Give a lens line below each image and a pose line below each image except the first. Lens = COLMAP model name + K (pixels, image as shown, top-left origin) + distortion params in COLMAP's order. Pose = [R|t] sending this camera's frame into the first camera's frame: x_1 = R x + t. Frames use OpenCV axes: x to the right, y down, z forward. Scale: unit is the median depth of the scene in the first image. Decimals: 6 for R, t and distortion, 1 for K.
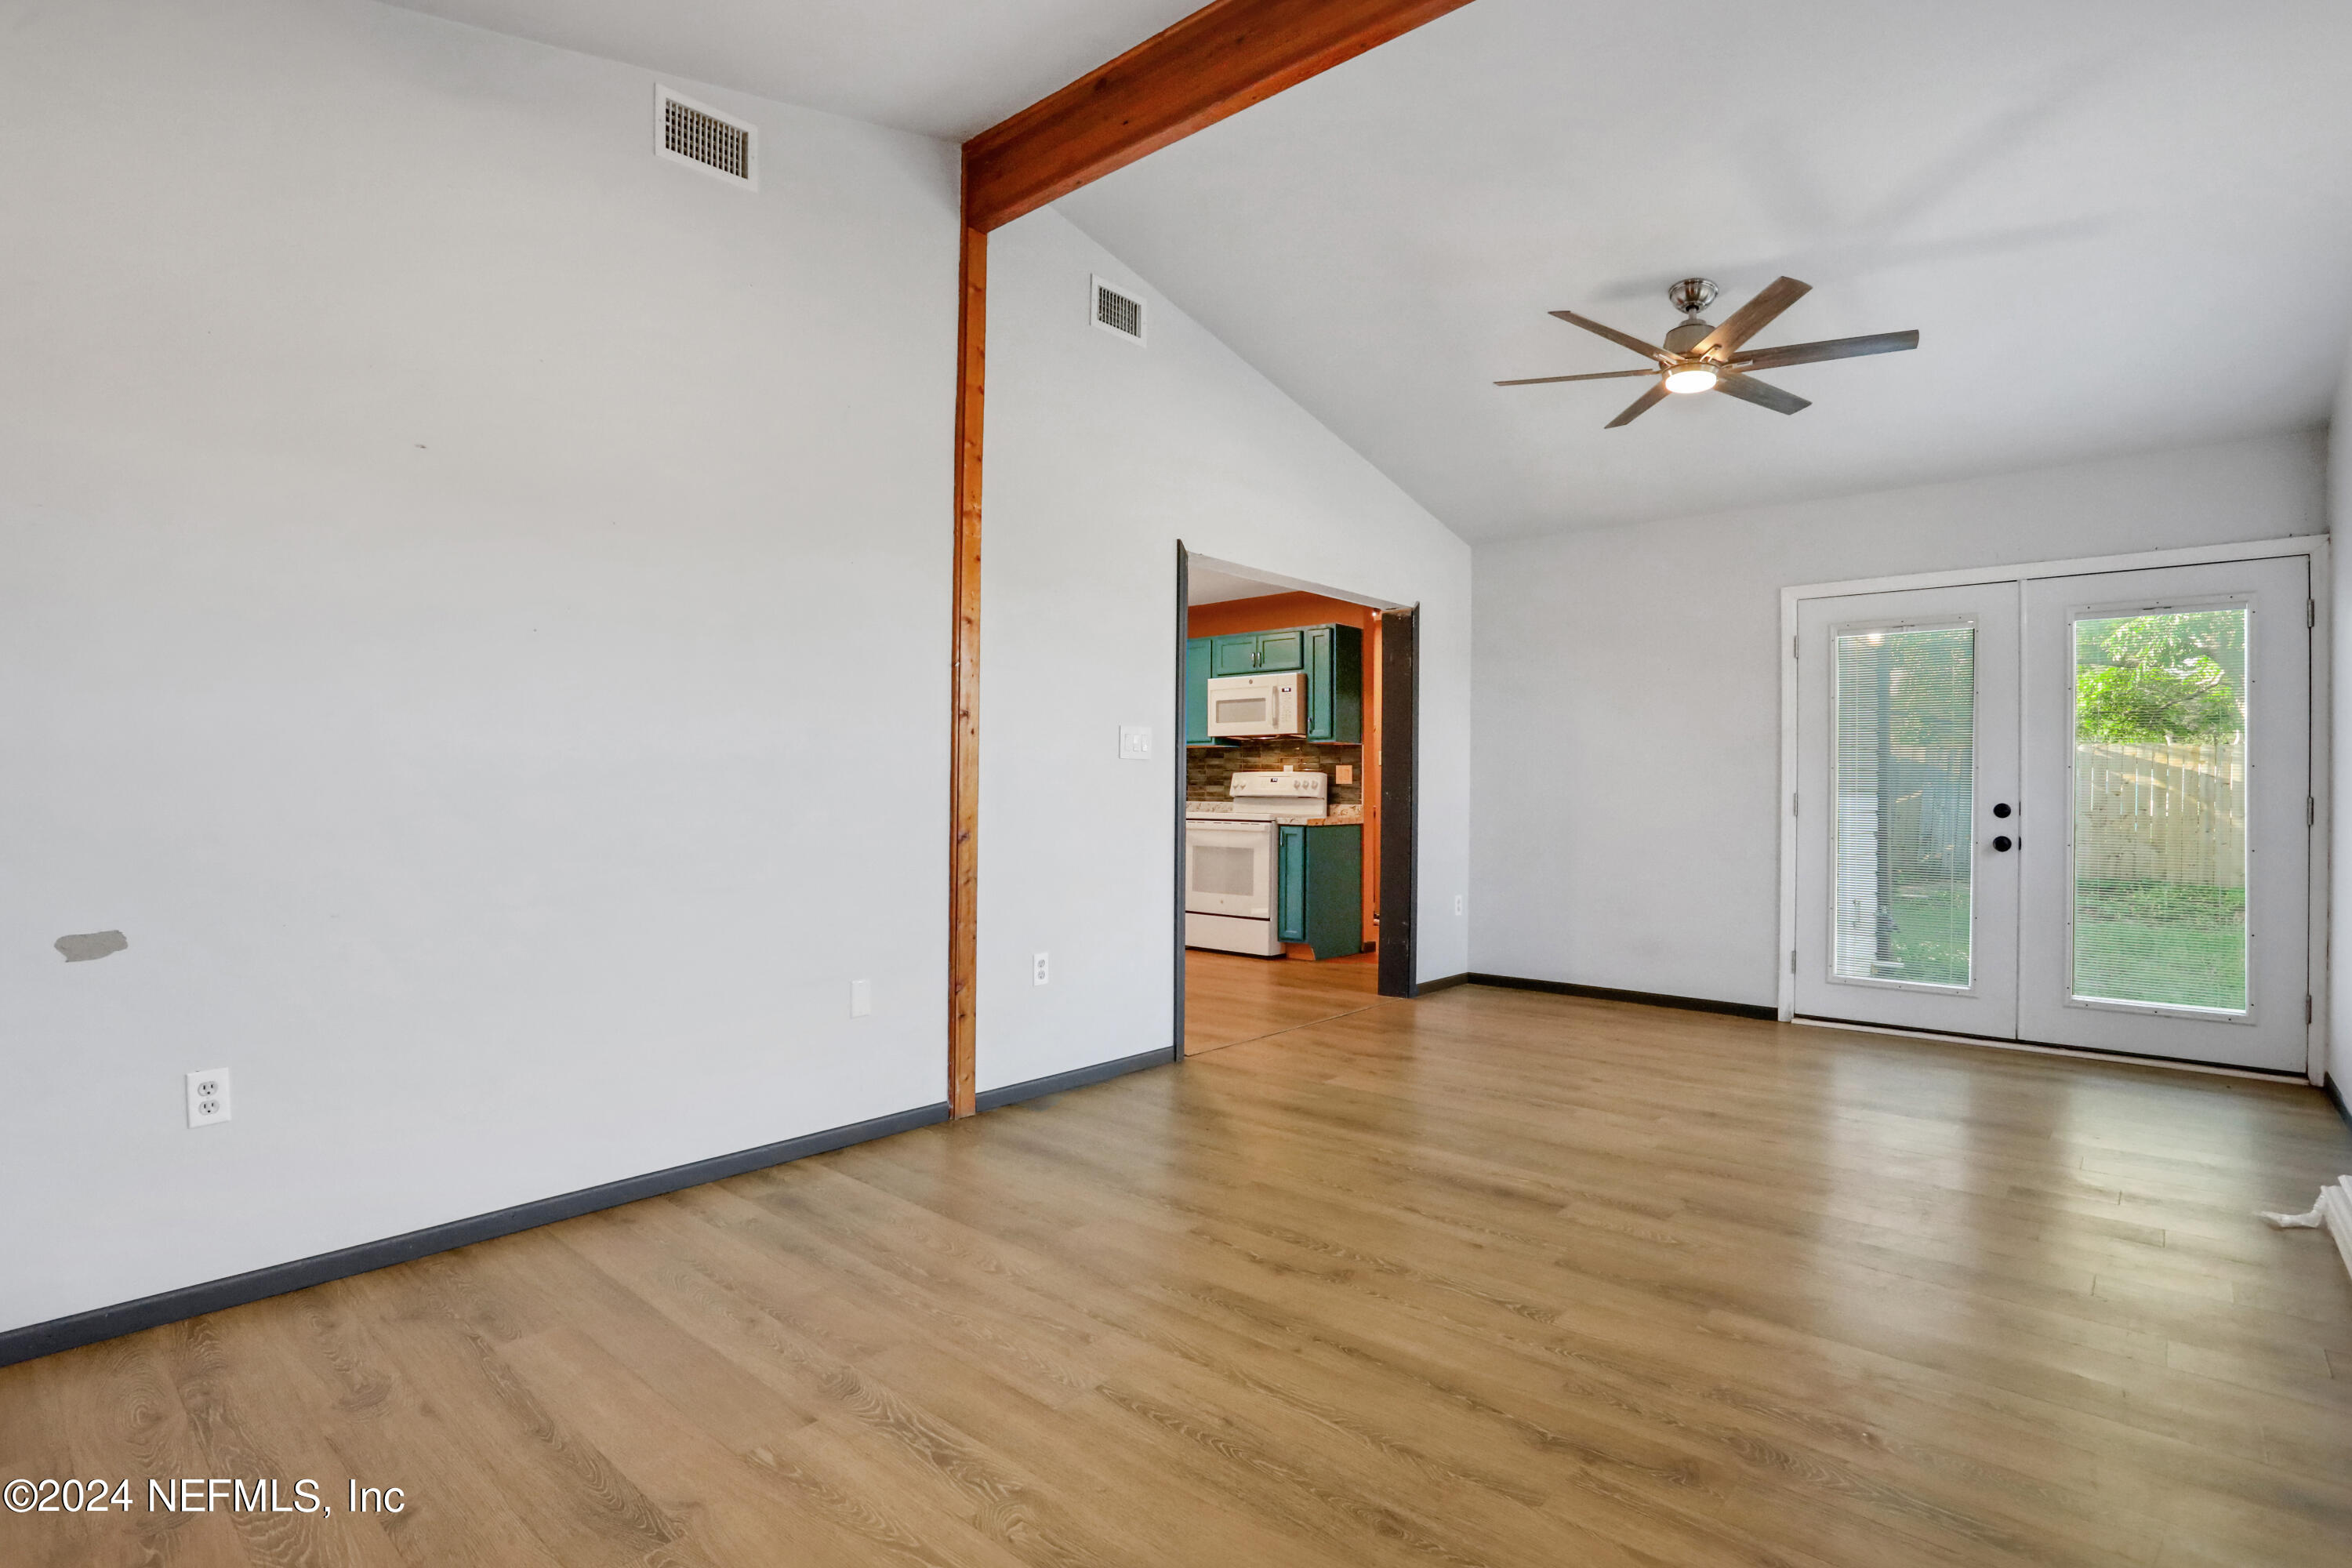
lens RADIAL K [[1145.6, 0, 1173.8], [0, 1145.6, 787.3], [0, 0, 1]] dist [-0.045258, 0.000856]
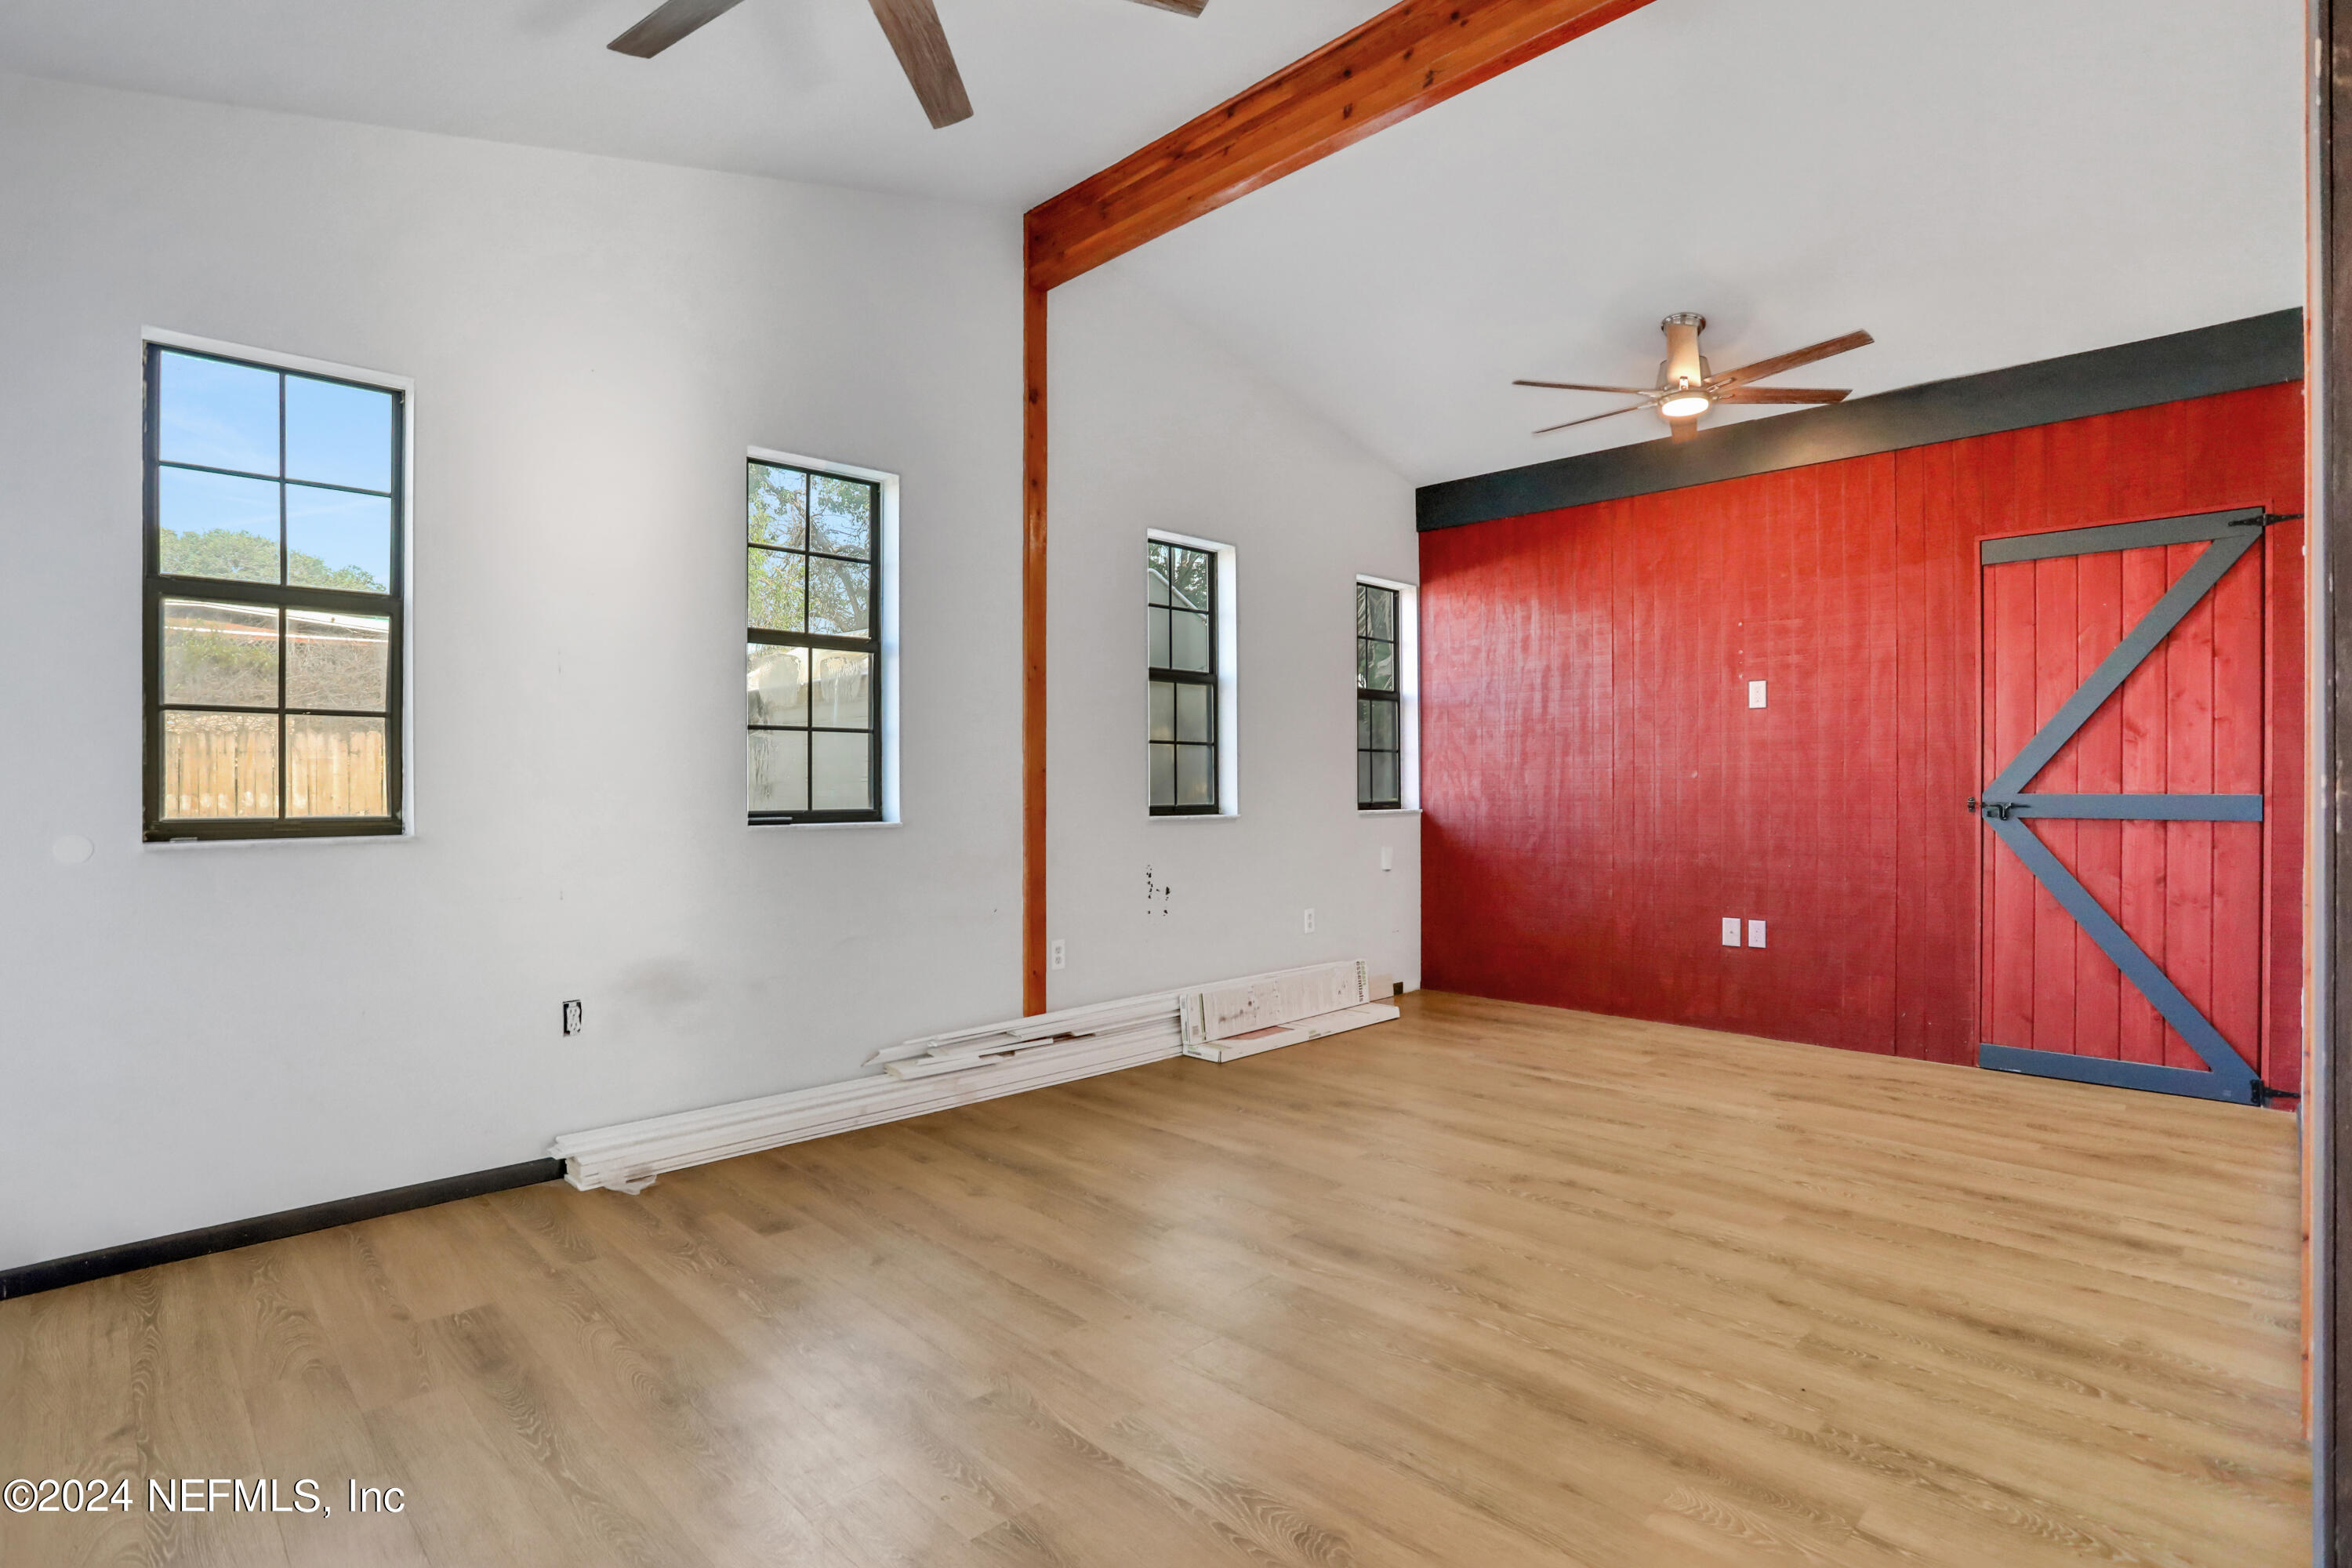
lens RADIAL K [[1145.6, 0, 1183.4], [0, 1145.6, 792.7], [0, 0, 1]] dist [-0.045258, 0.000856]
pose [[-0.997945, -0.007393, 0.063646, 0.394291], [-0.007432, 0.999972, -0.000376, 0.005231], [-0.063641, -0.000848, -0.997972, 2.030907]]
